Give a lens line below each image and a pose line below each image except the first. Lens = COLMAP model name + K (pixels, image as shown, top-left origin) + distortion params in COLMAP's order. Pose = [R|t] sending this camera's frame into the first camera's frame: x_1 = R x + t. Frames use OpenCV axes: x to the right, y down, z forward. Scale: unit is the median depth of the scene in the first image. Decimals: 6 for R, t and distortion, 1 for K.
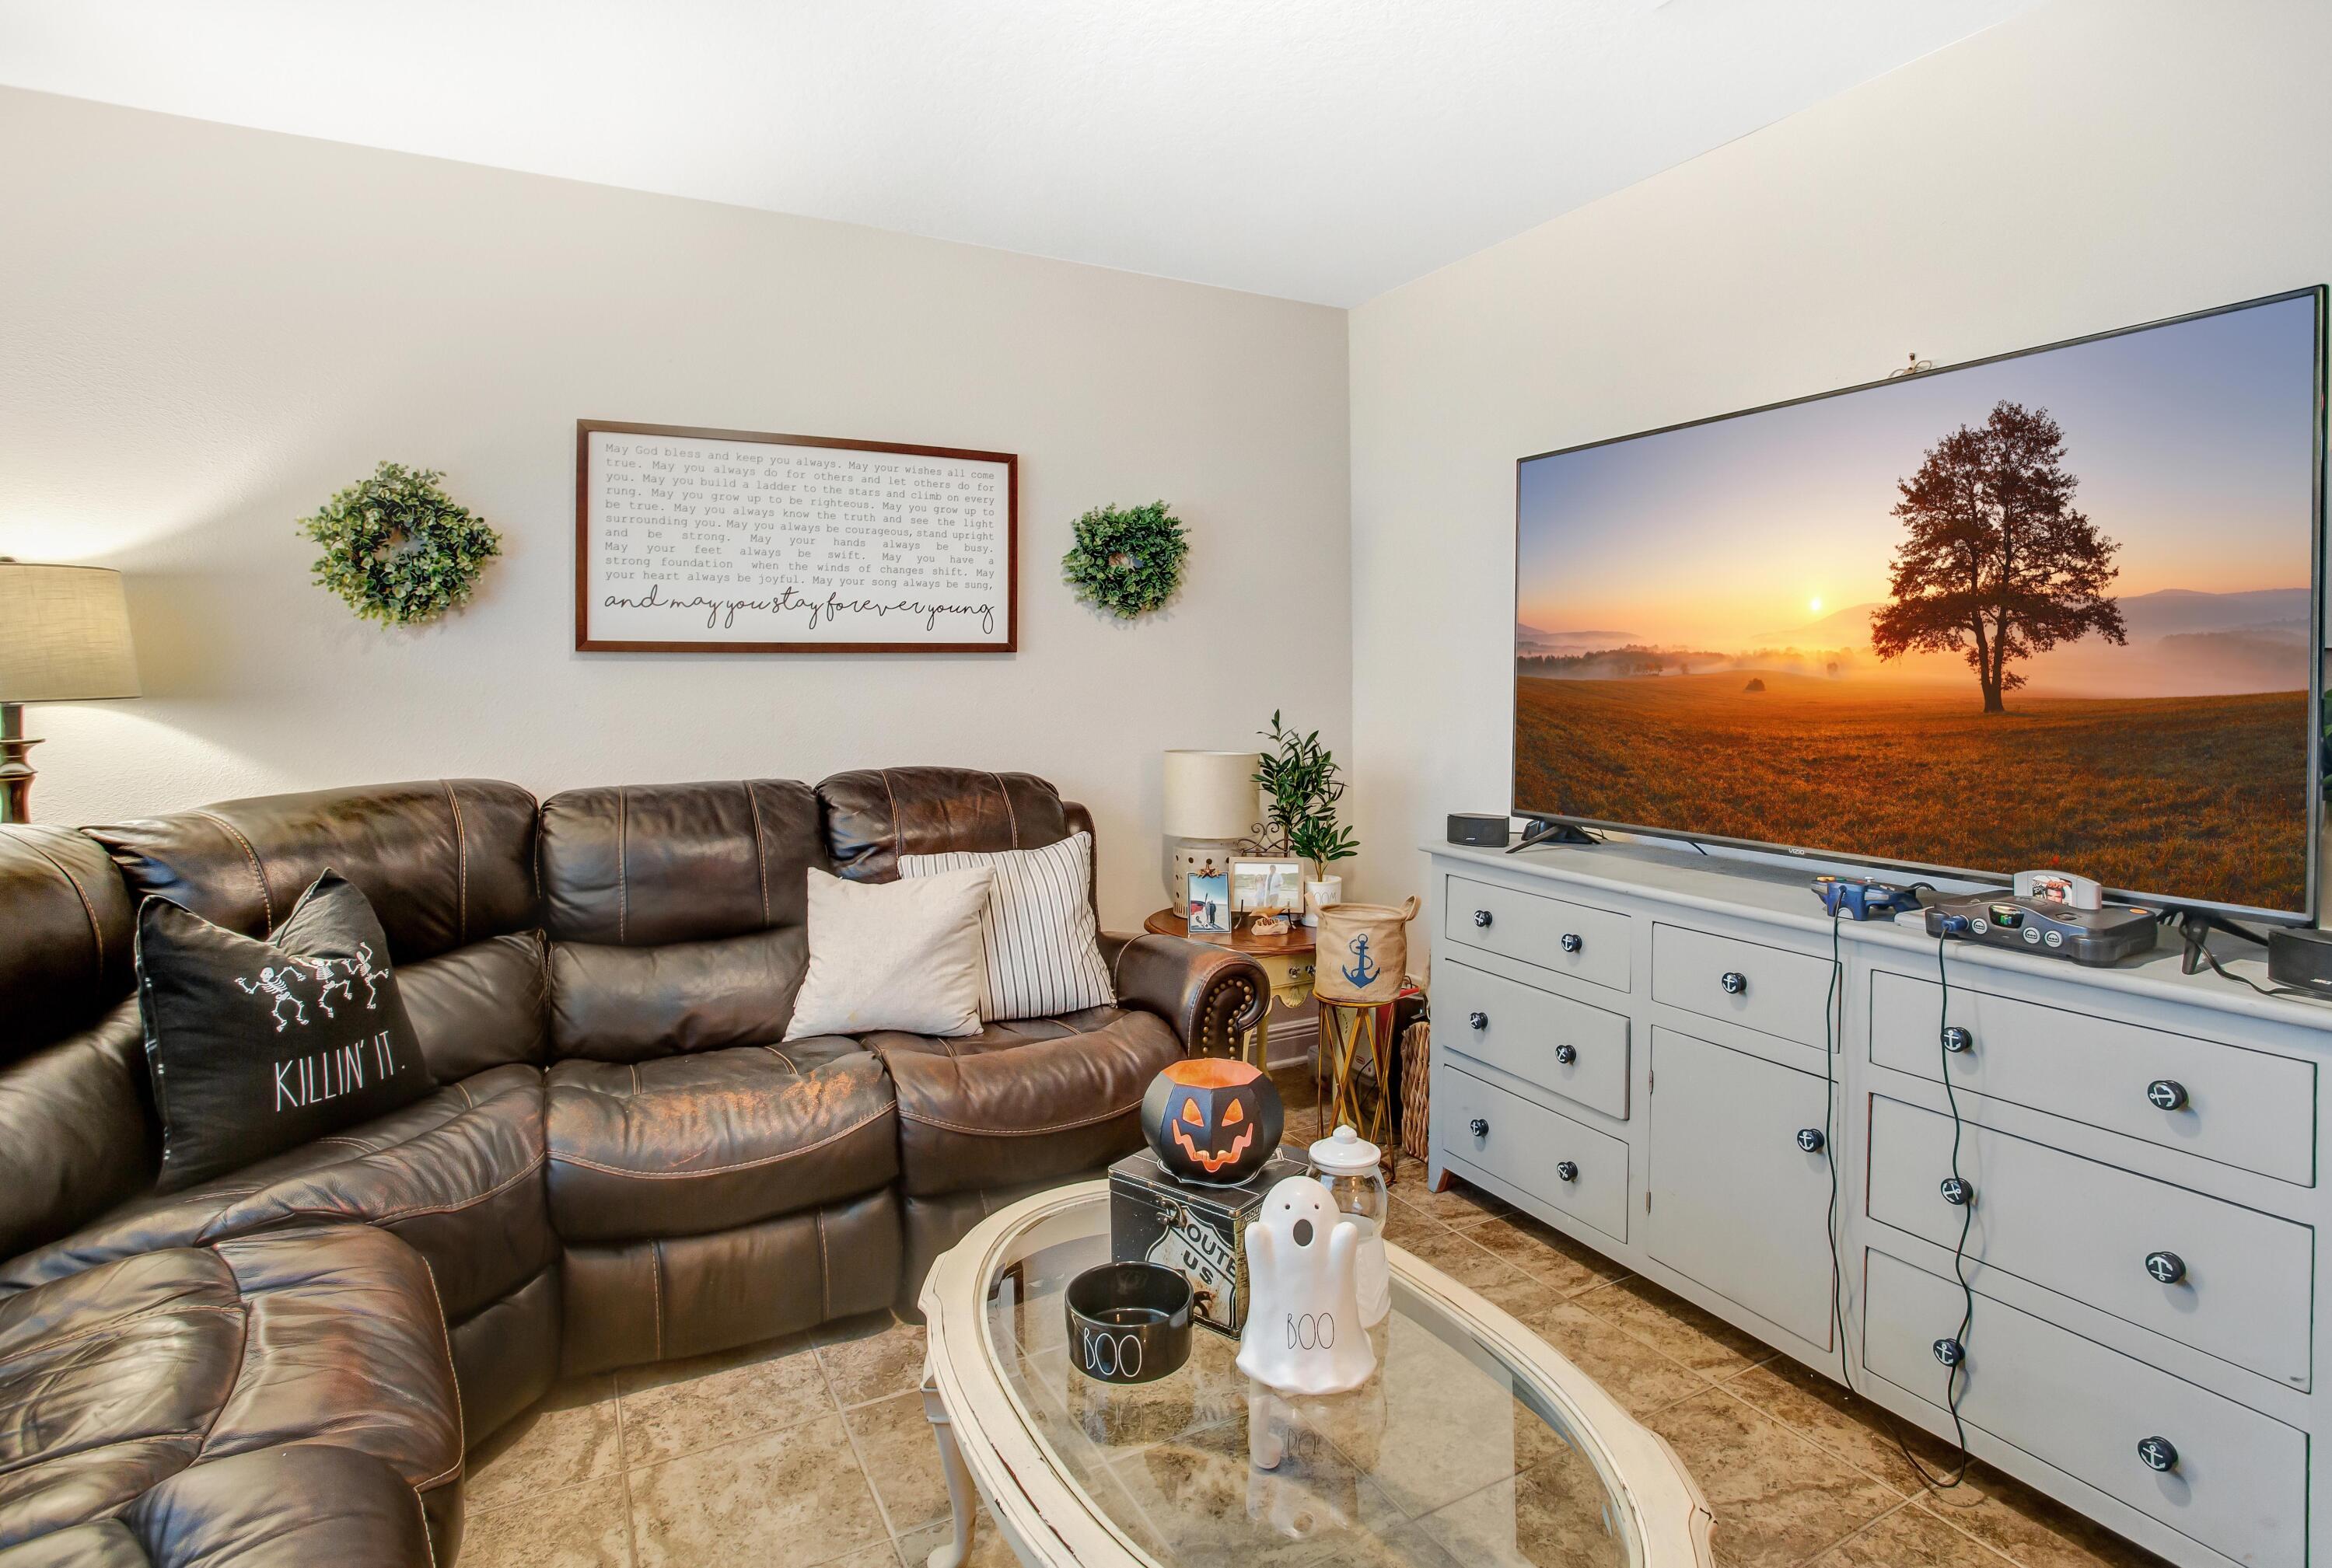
lens RADIAL K [[1203.8, 0, 1163.2], [0, 1203.8, 738.7], [0, 0, 1]] dist [-0.060270, 0.025858]
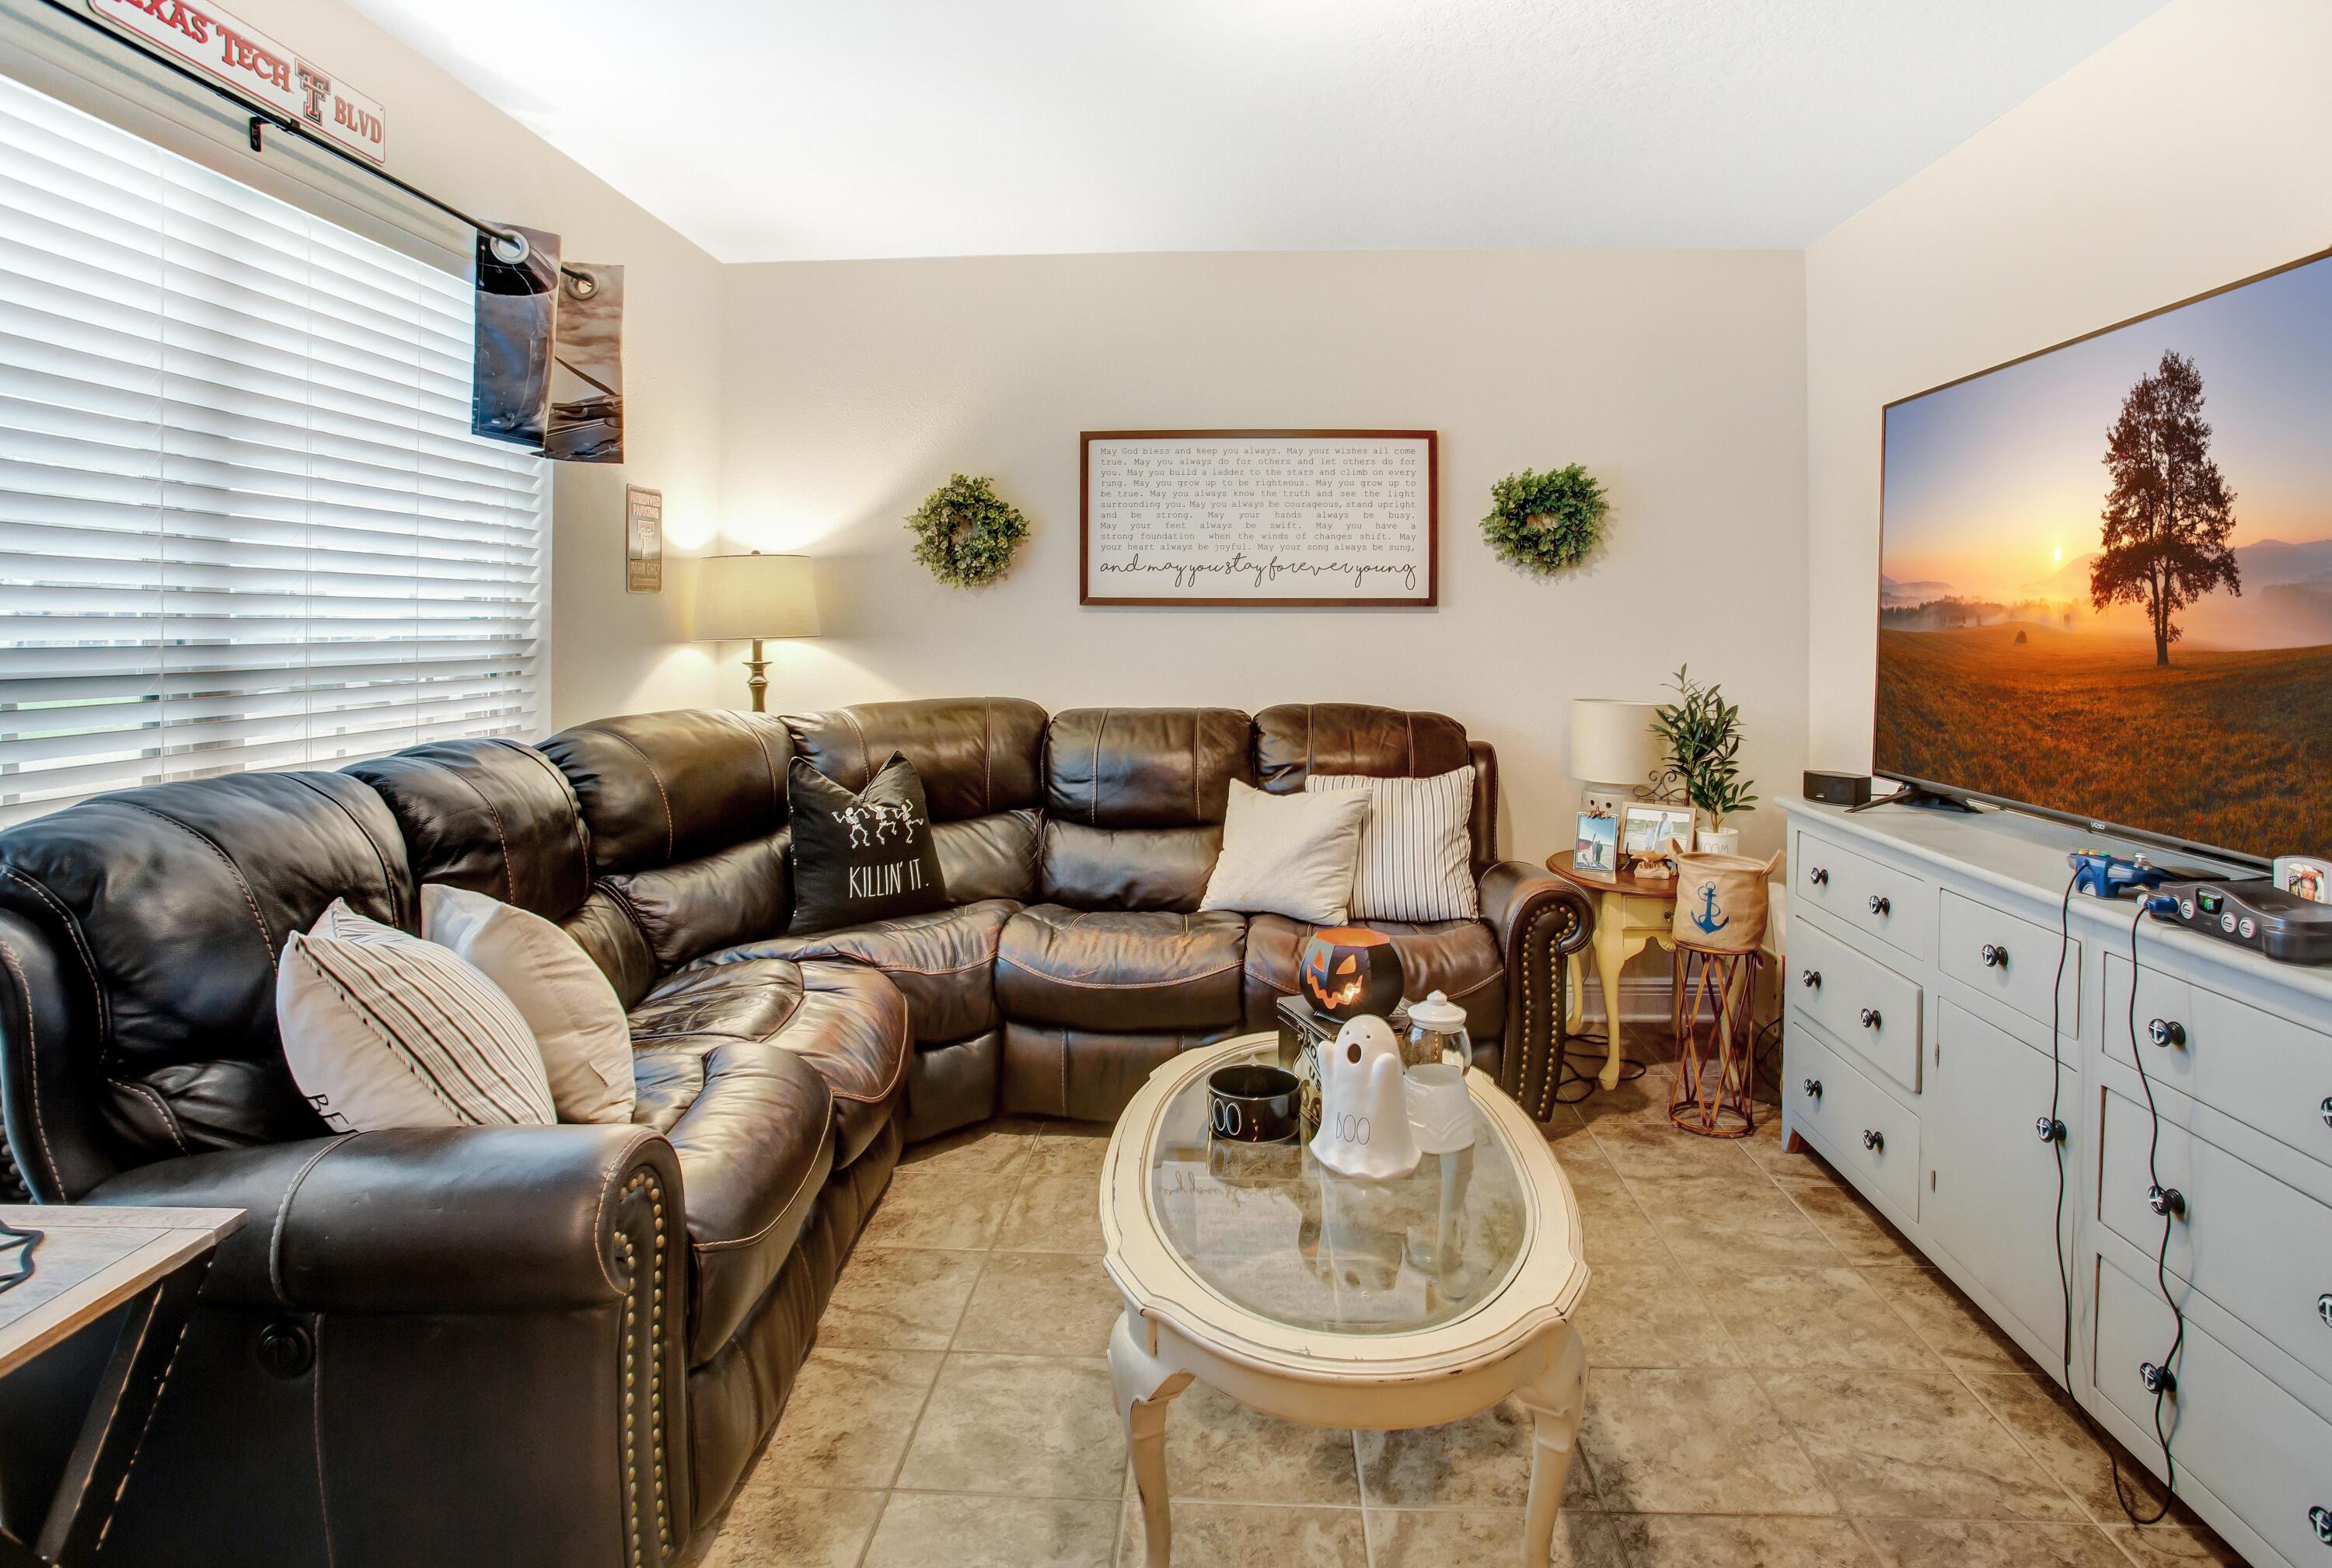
lens RADIAL K [[1223.2, 0, 1170.9], [0, 1223.2, 696.2], [0, 0, 1]] dist [-0.138317, -0.000080]
pose [[0.858234, 0.031368, -0.512299, 0.325741], [-0.032672, 0.999445, 0.006462, 0.016958], [0.512218, 0.011192, 0.858783, -0.130838]]
